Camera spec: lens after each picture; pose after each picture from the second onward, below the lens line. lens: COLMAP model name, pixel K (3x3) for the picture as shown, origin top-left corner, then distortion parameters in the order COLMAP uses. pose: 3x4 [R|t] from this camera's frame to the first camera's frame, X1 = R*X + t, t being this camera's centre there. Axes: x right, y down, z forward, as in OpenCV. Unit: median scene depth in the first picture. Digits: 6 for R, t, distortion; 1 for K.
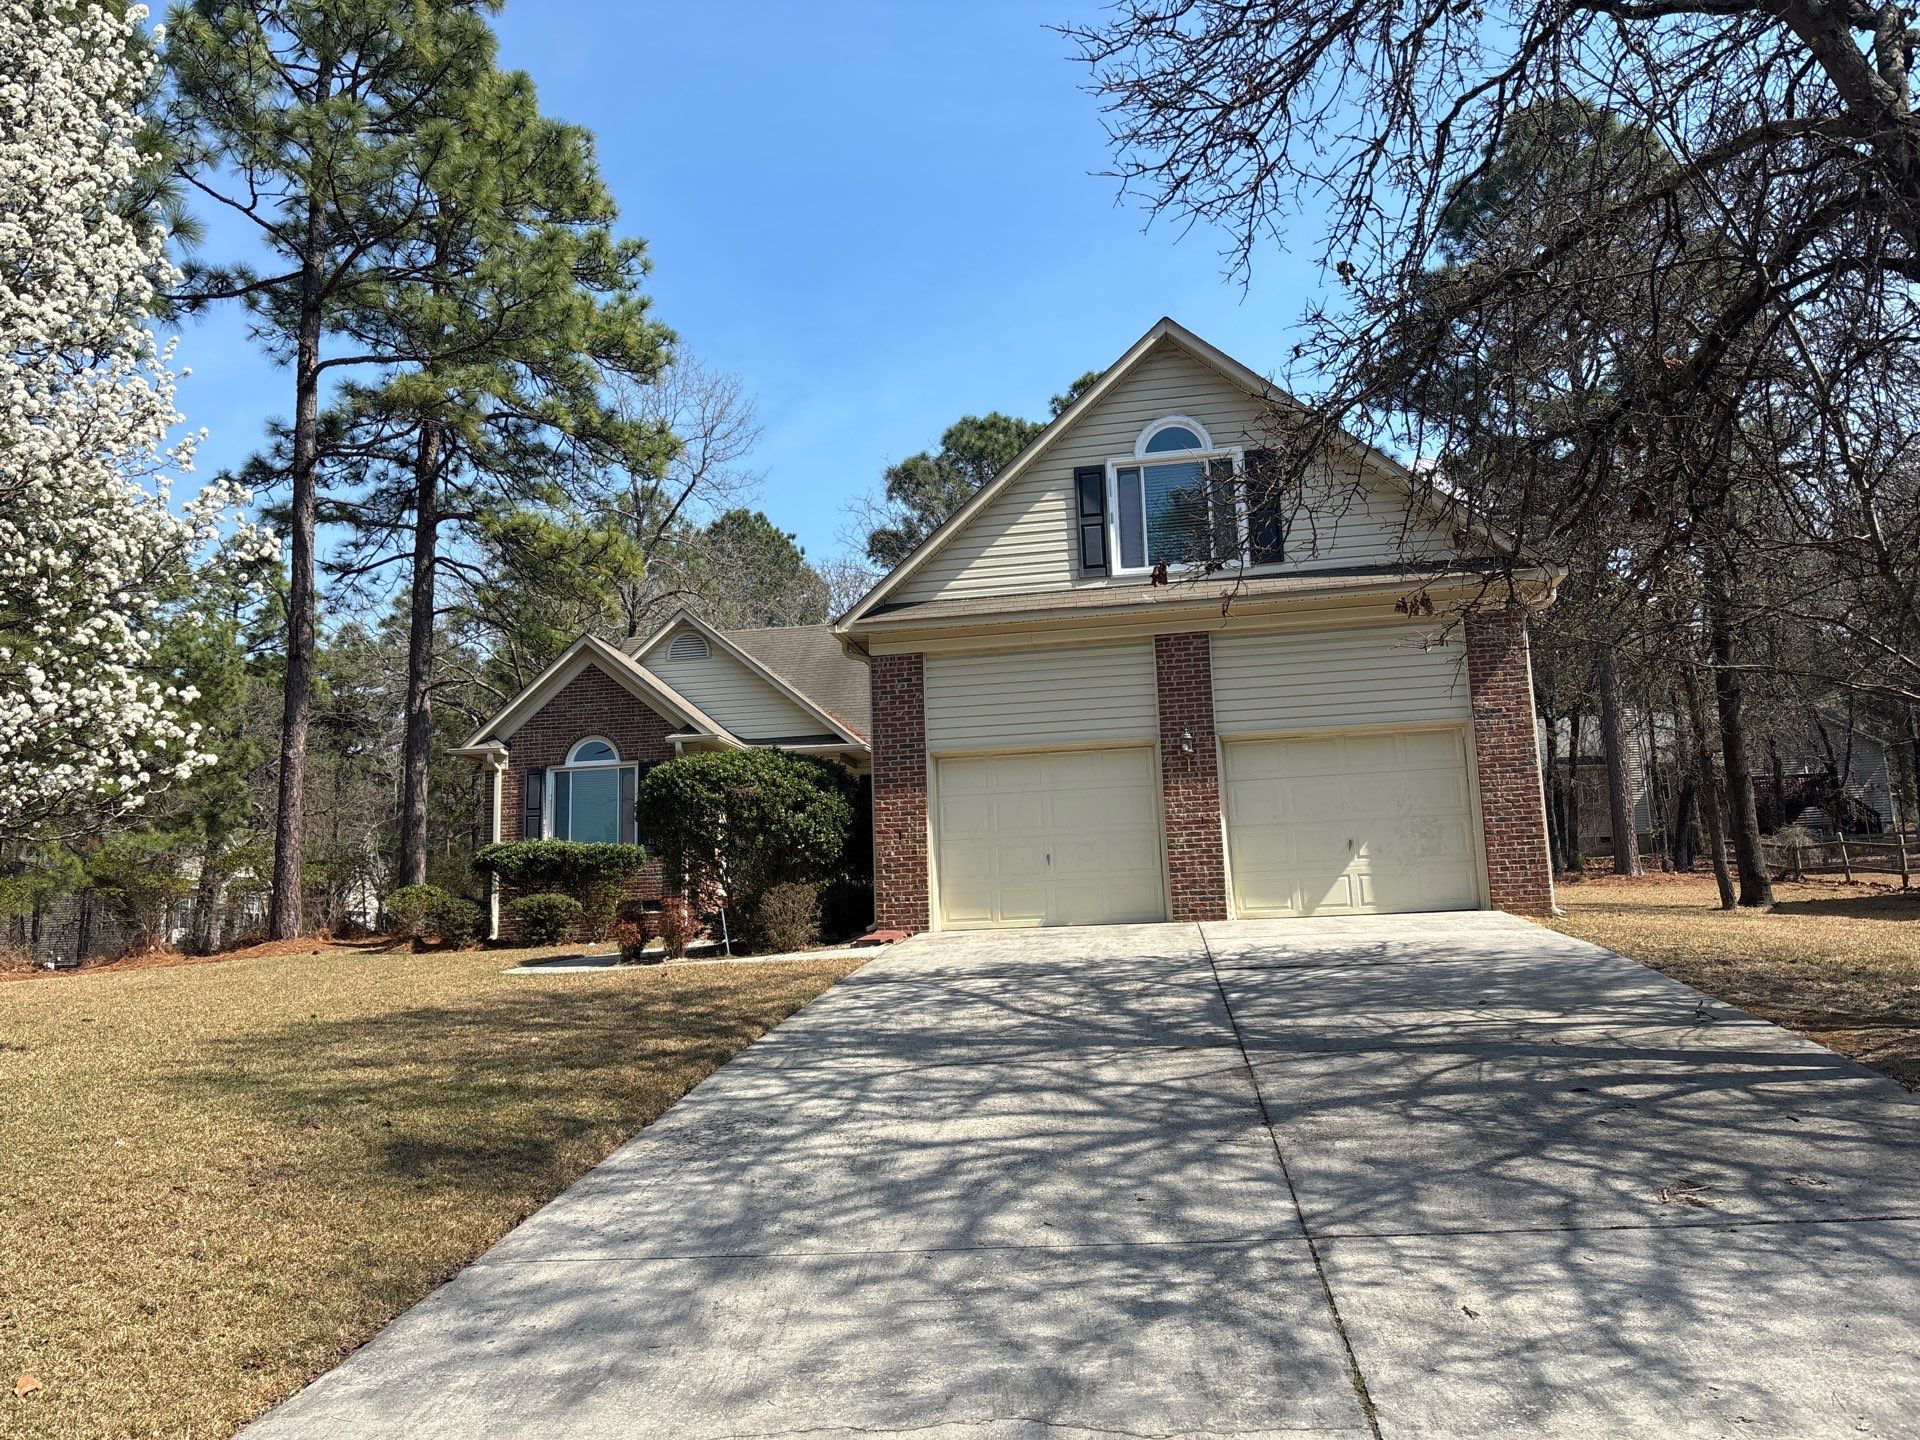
lens RADIAL K [[1553.7, 0, 899.3], [0, 1553.7, 720.3], [0, 0, 1]] dist [-0.001279, 0.002875]
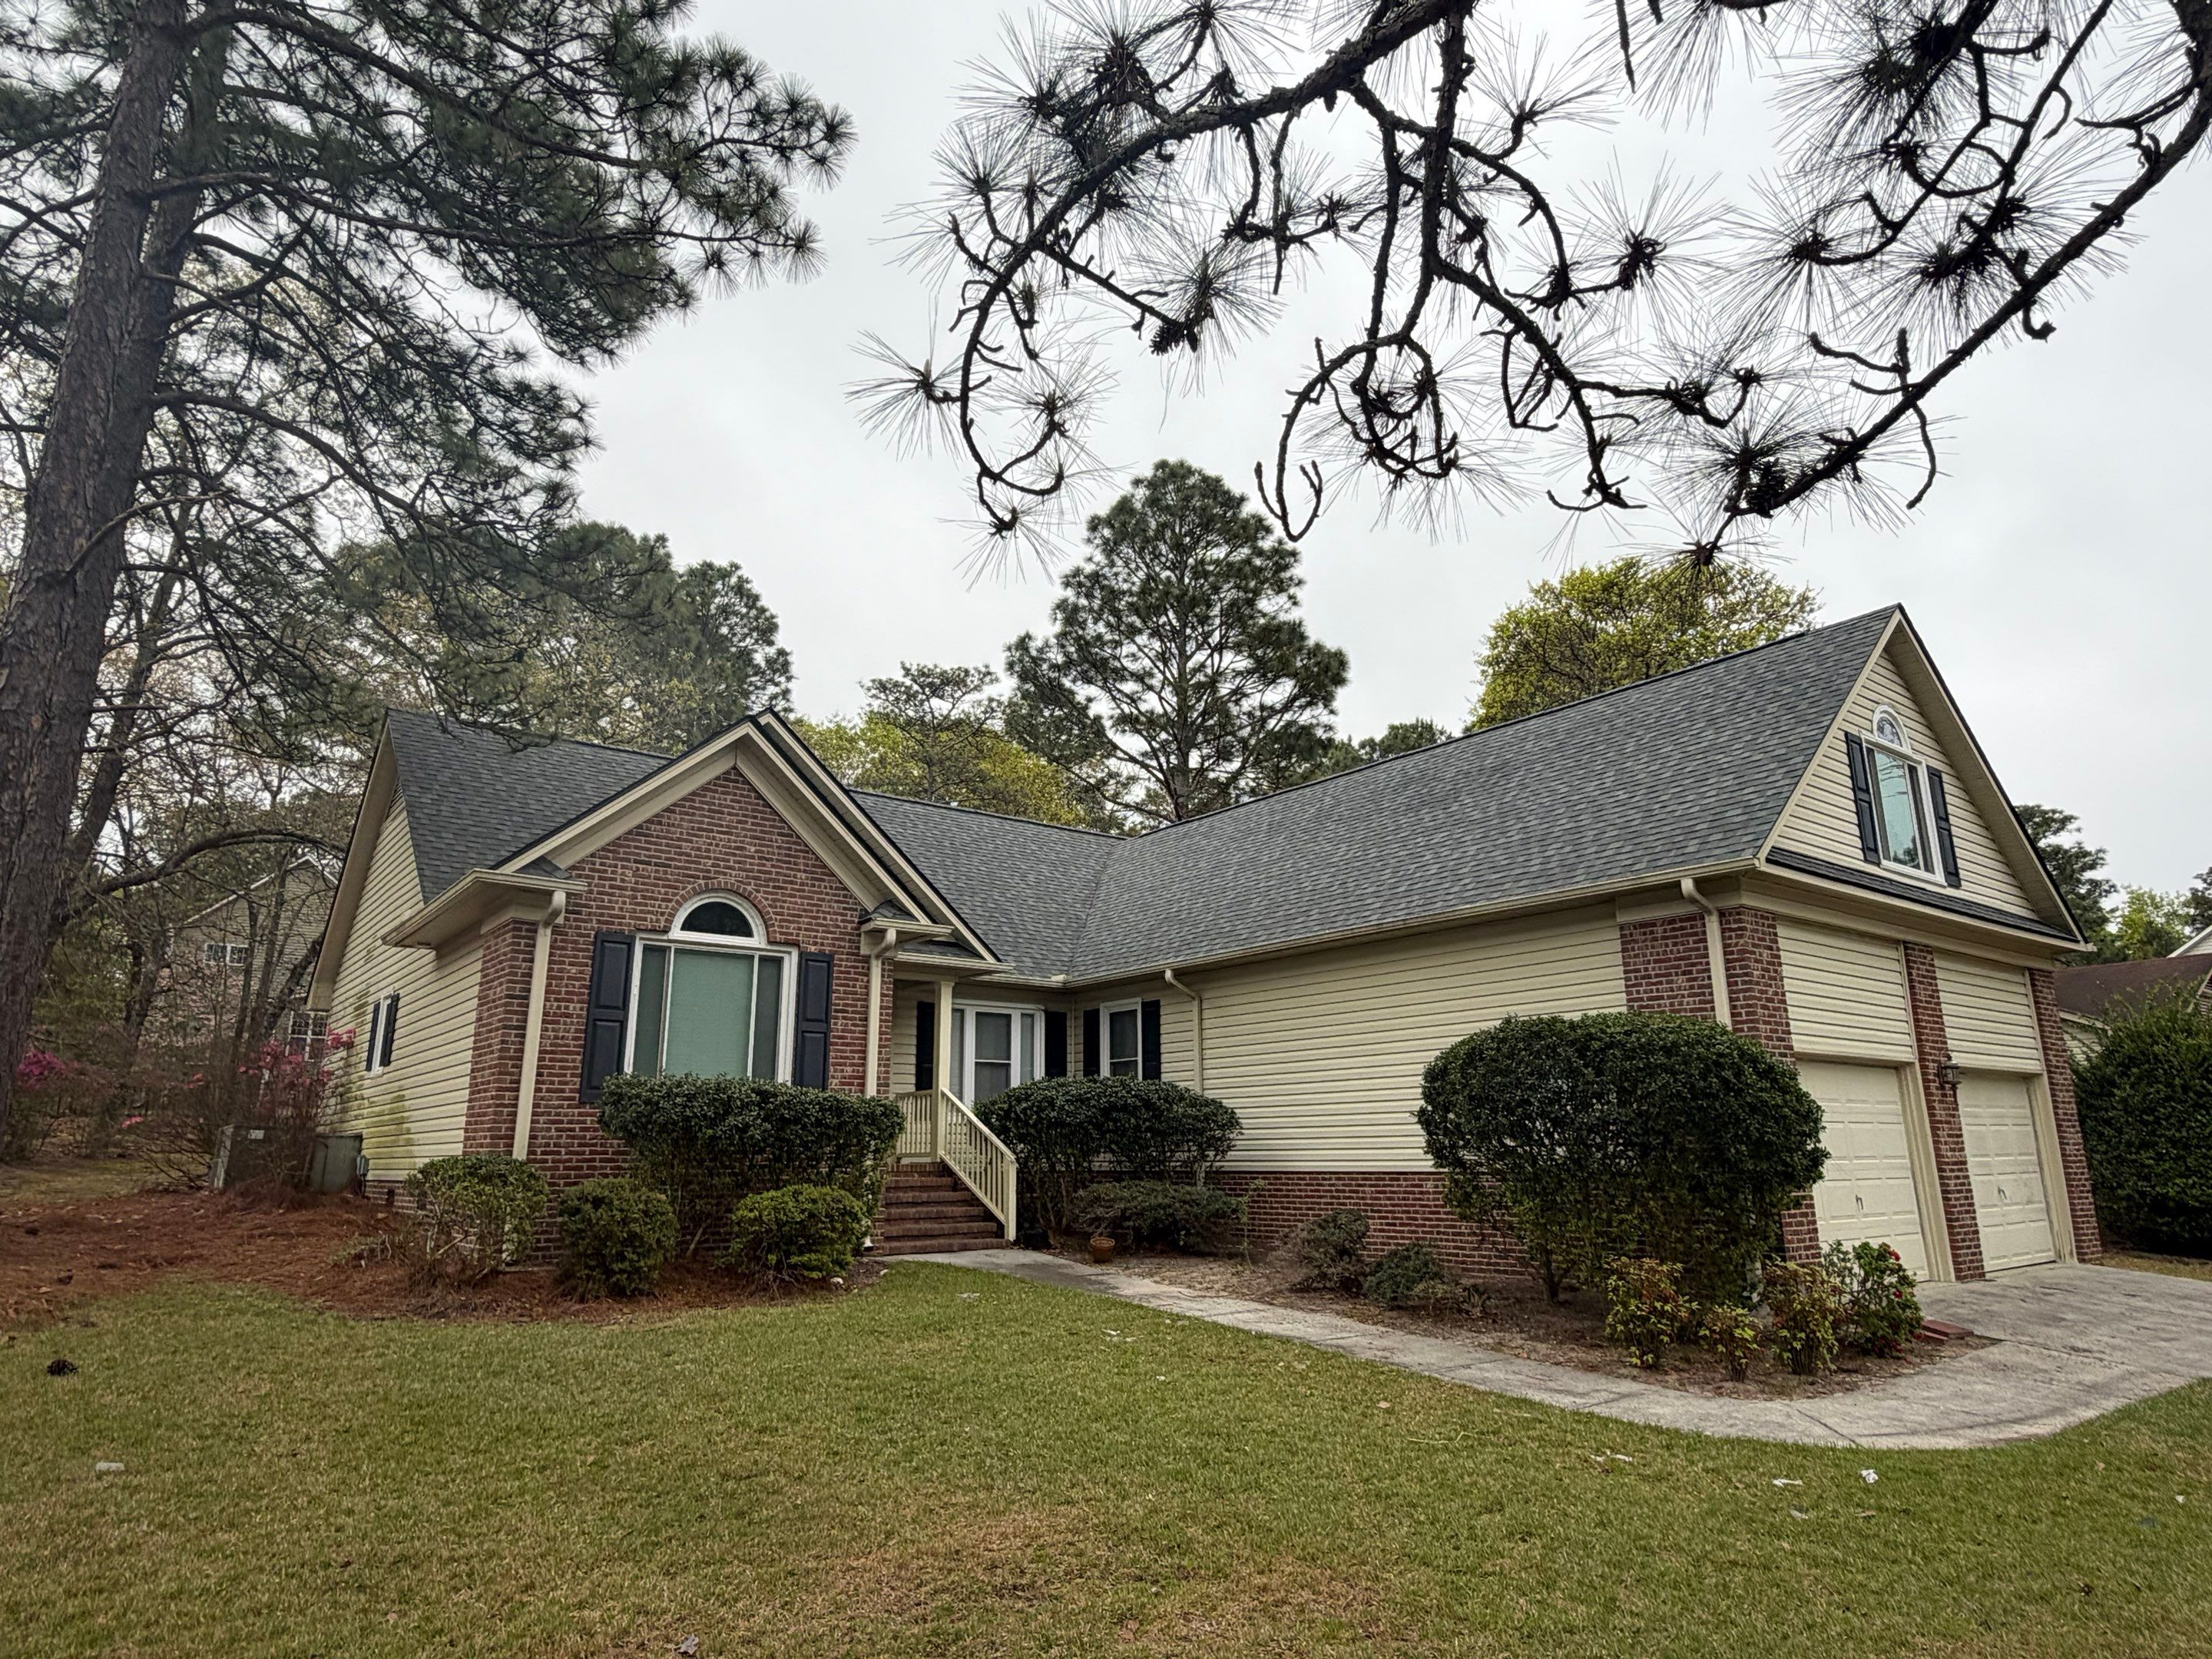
lens RADIAL K [[1318.8, 0, 1109.7], [0, 1318.8, 812.5], [0, 0, 1]] dist [-0.008757, -0.000963]
pose [[0.655106, 0.213522, 0.724737, -0.414192], [-0.142580, 0.976938, -0.158944, 0.034576], [-0.741961, 0.000792, 0.670442, 0.498864]]
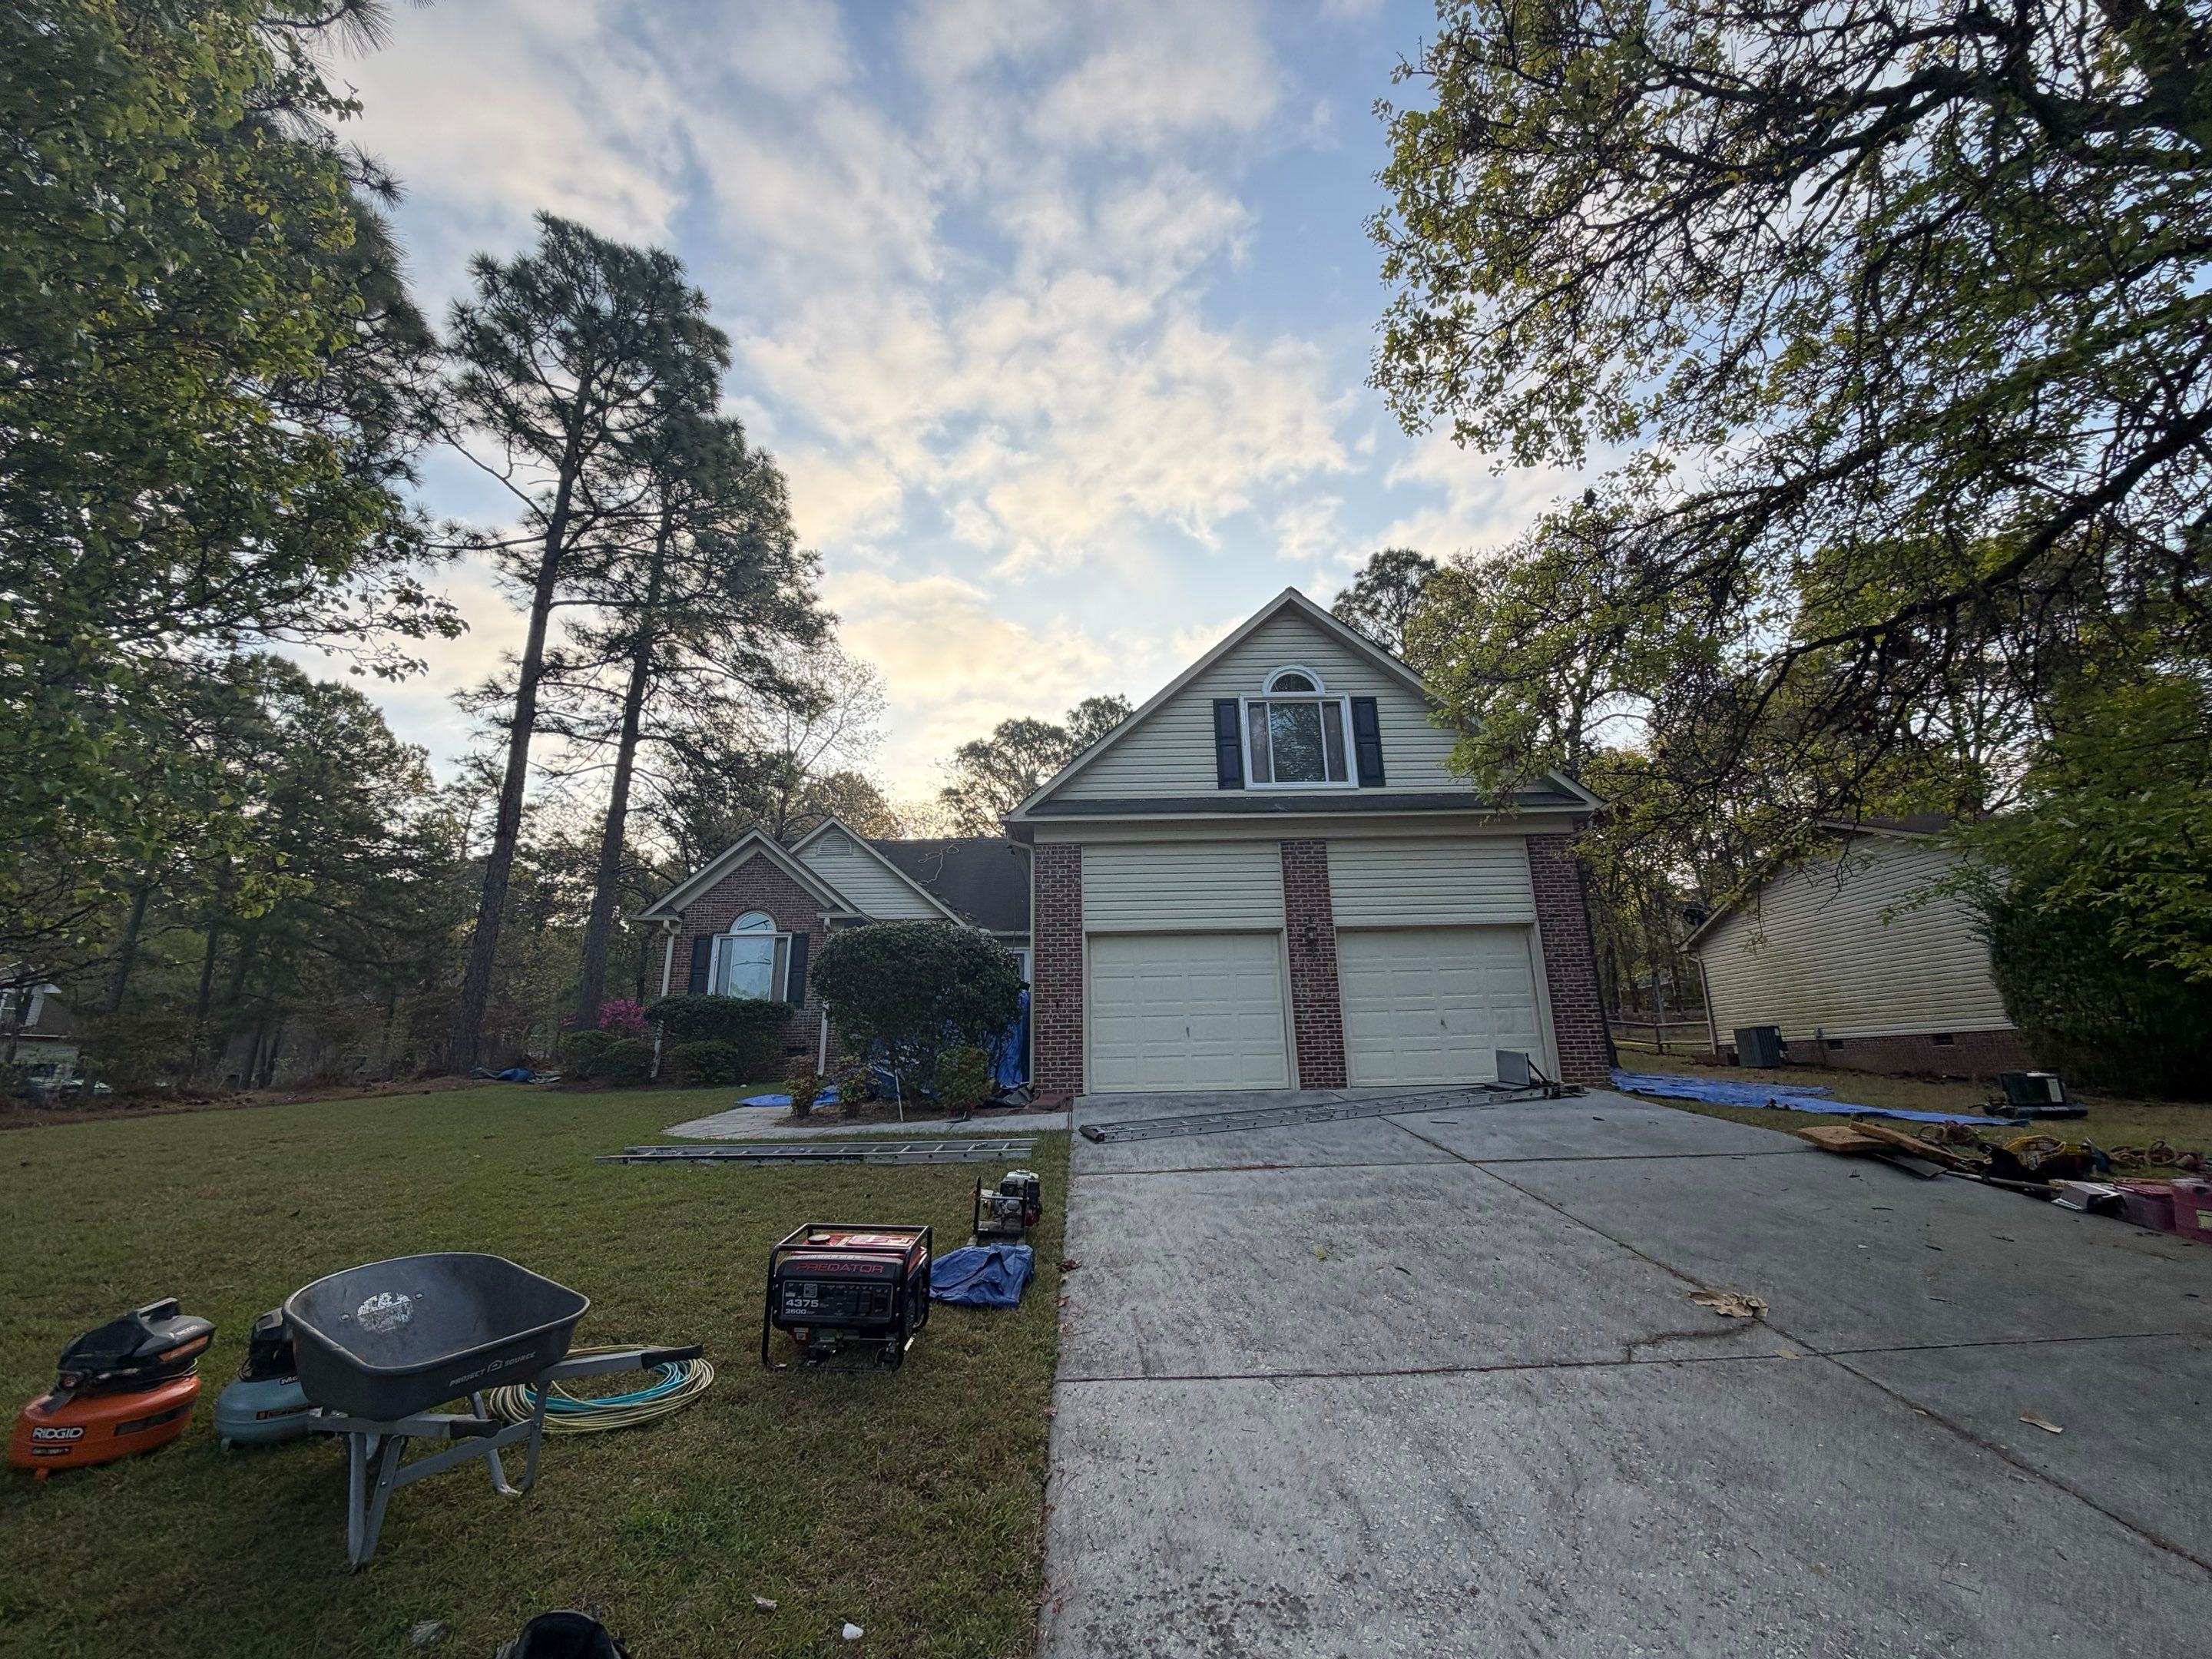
lens RADIAL K [[885.9, 0, 1089.3], [0, 885.9, 826.3], [0, 0, 1]] dist [-0.021352, -0.000118]
pose [[0.978484, 0.063803, 0.196210, -0.068857], [-0.041563, 0.992443, -0.115449, 0.012316], [-0.202094, 0.104810, 0.973742, 0.218877]]
